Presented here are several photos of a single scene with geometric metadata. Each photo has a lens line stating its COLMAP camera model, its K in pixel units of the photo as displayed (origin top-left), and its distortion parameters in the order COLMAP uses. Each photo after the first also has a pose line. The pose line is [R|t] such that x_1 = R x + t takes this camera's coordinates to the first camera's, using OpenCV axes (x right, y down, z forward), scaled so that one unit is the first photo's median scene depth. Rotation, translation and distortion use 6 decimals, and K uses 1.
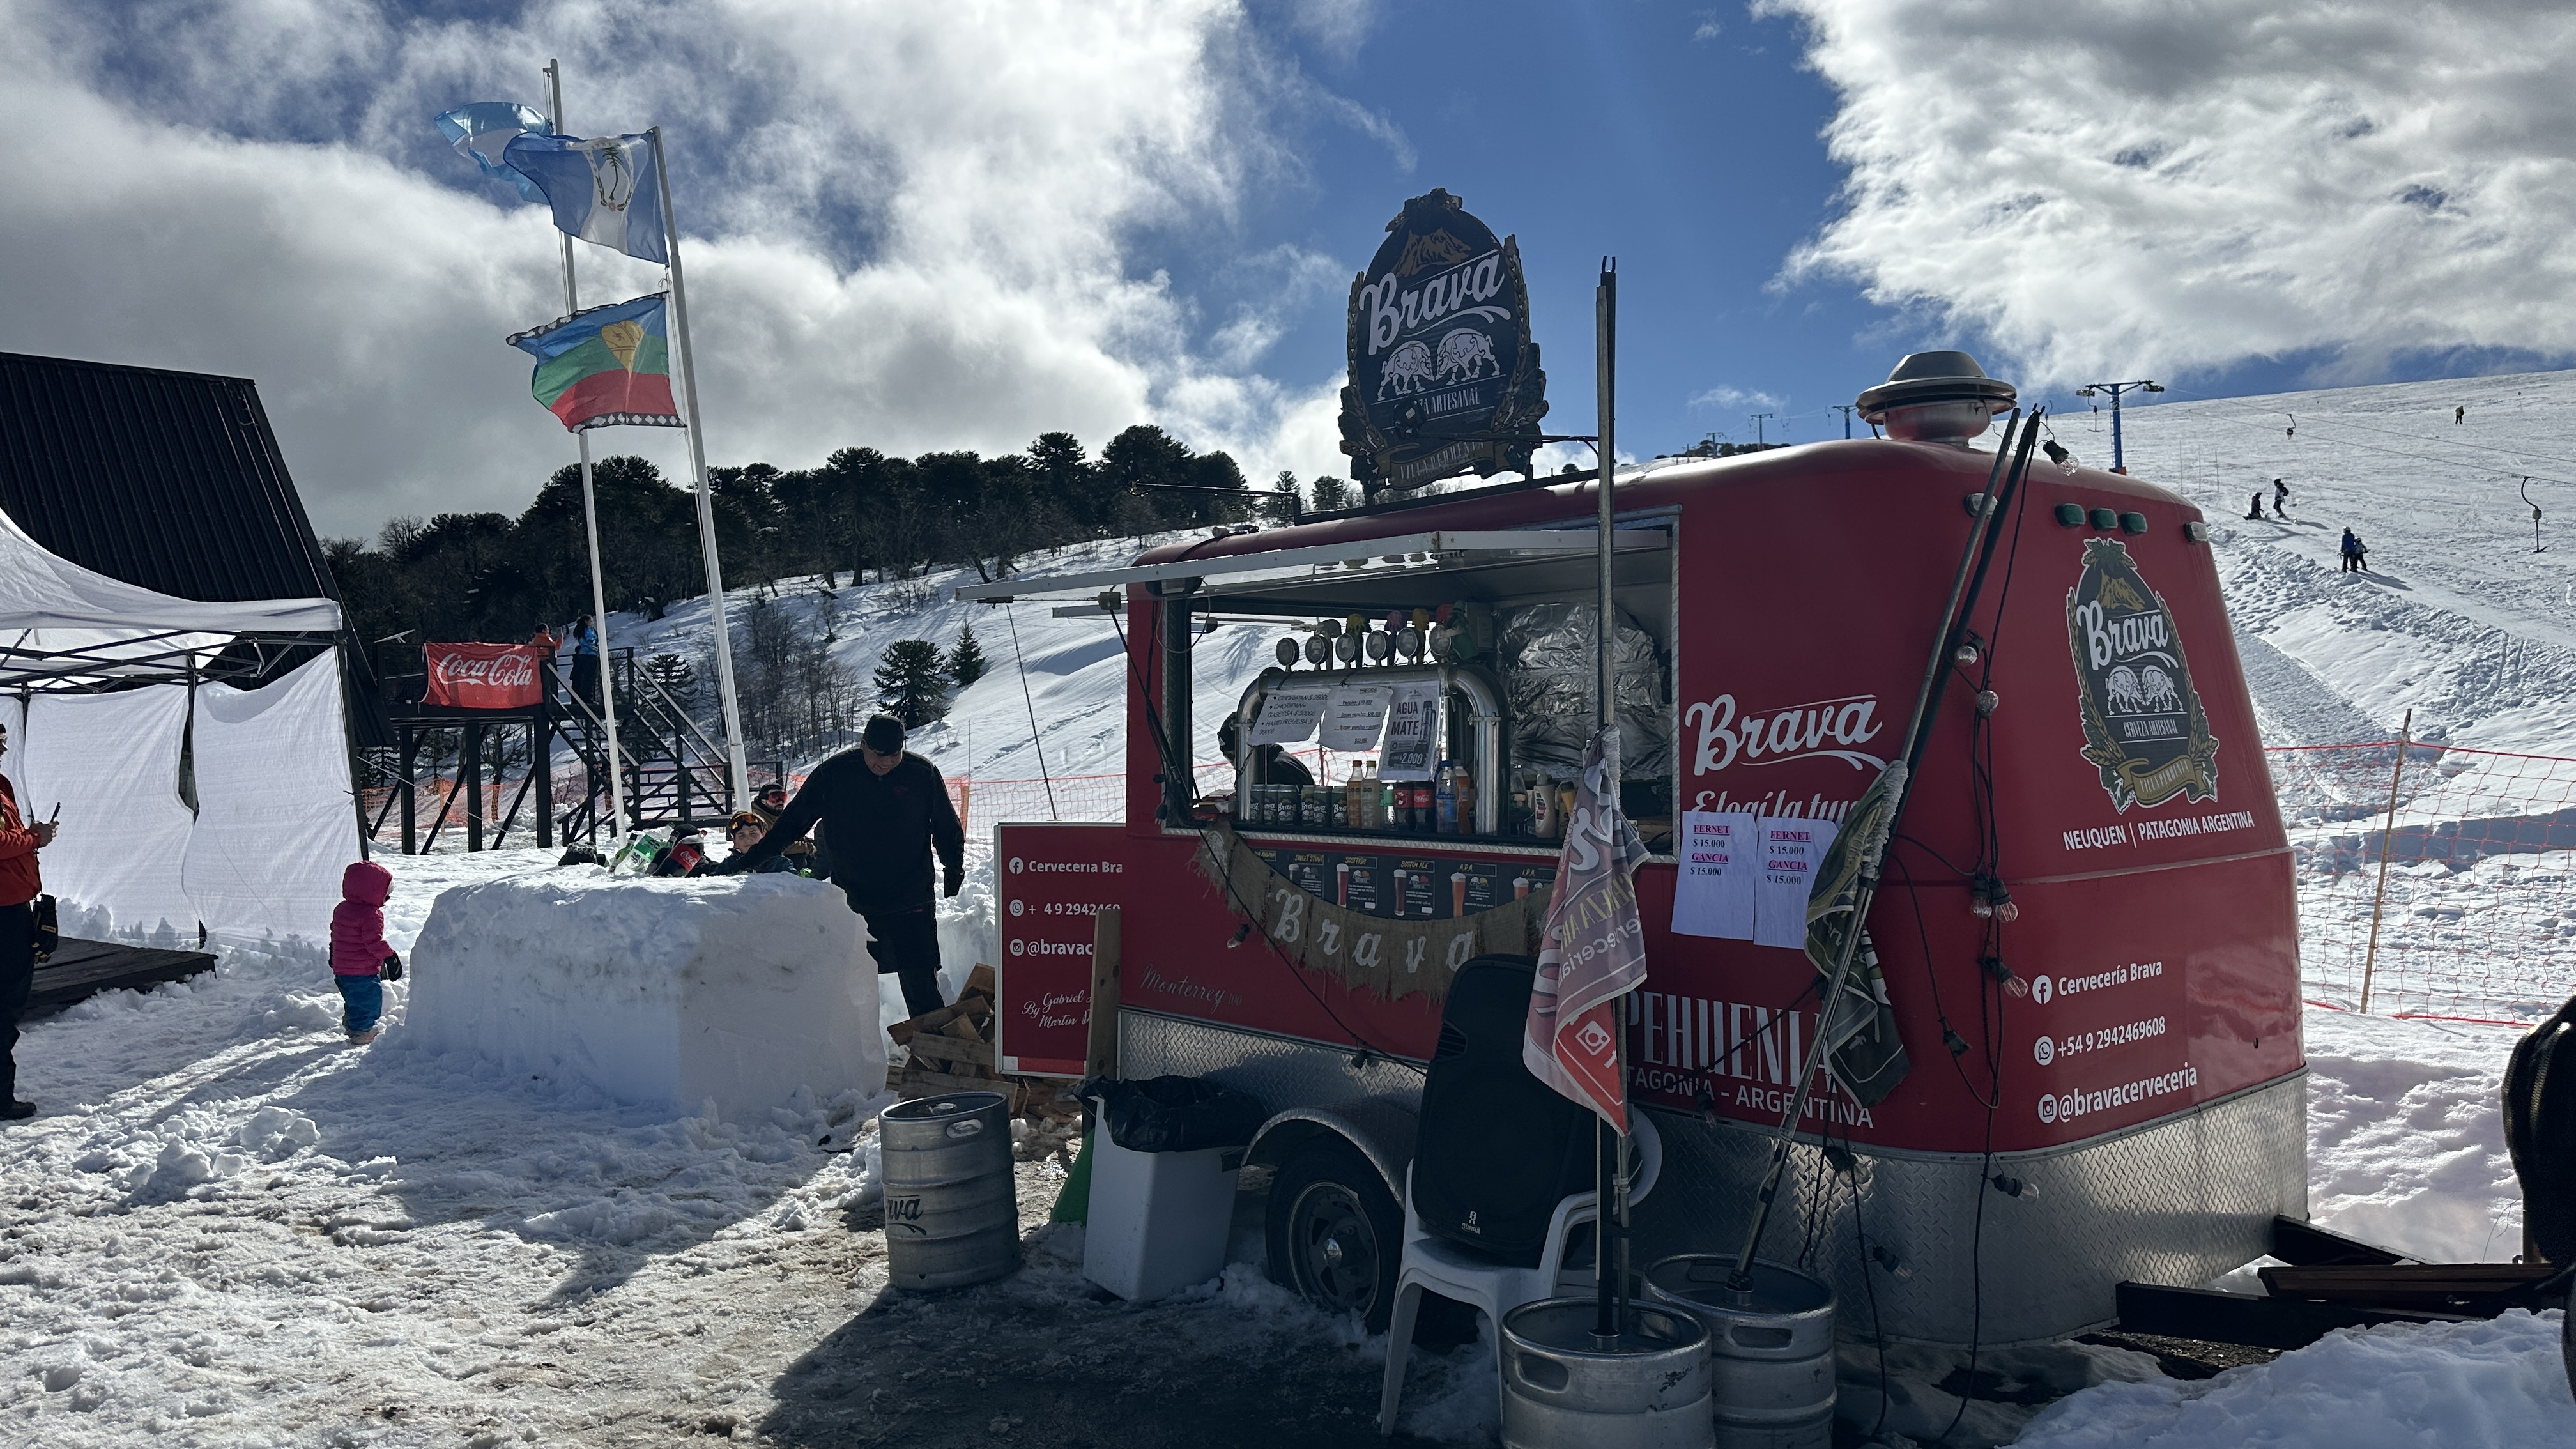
lens RADIAL K [[1734.1, 0, 1286.0], [0, 1734.1, 726.7], [0, 0, 1]] dist [0.031885, -0.002483]
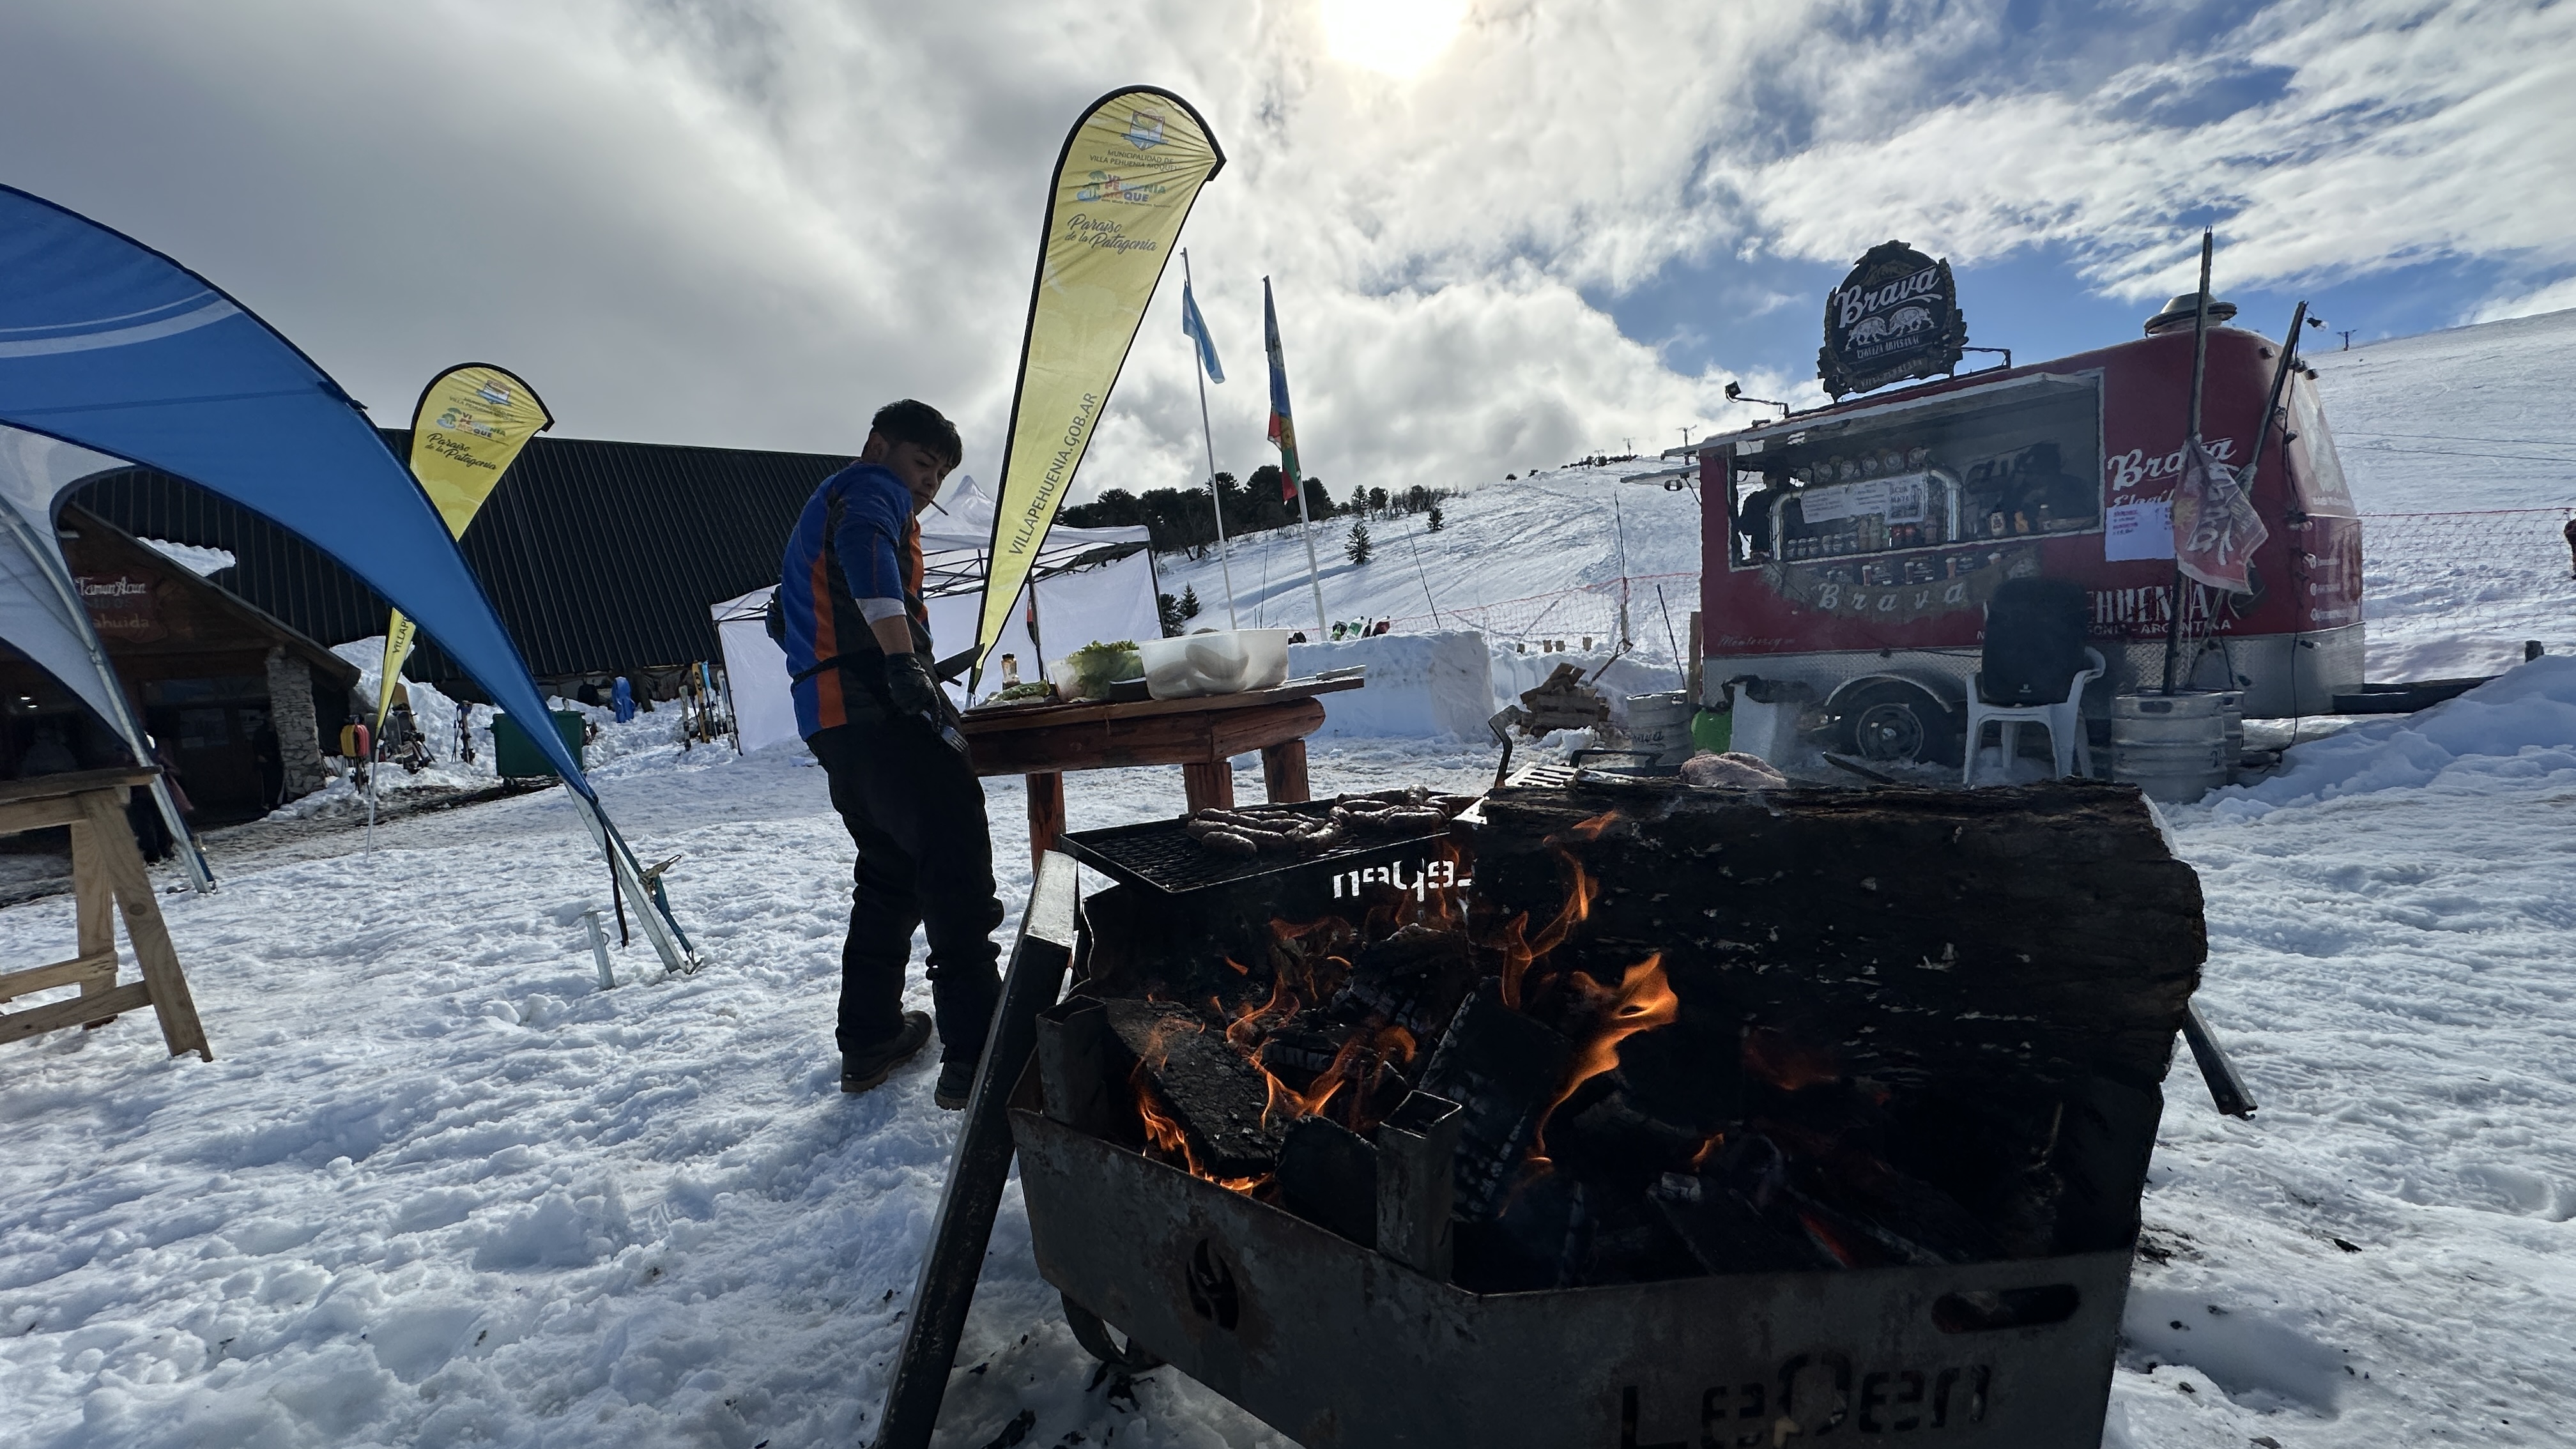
lens RADIAL K [[989.6, 0, 1289.1], [0, 989.6, 731.5], [0, 0, 1]] dist [-0.002270, -0.000501]
pose [[0.996575, -0.046378, -0.068468, -0.585440], [0.052518, 0.994483, 0.090799, 0.130080], [0.063879, -0.094084, 0.993513, -0.271211]]
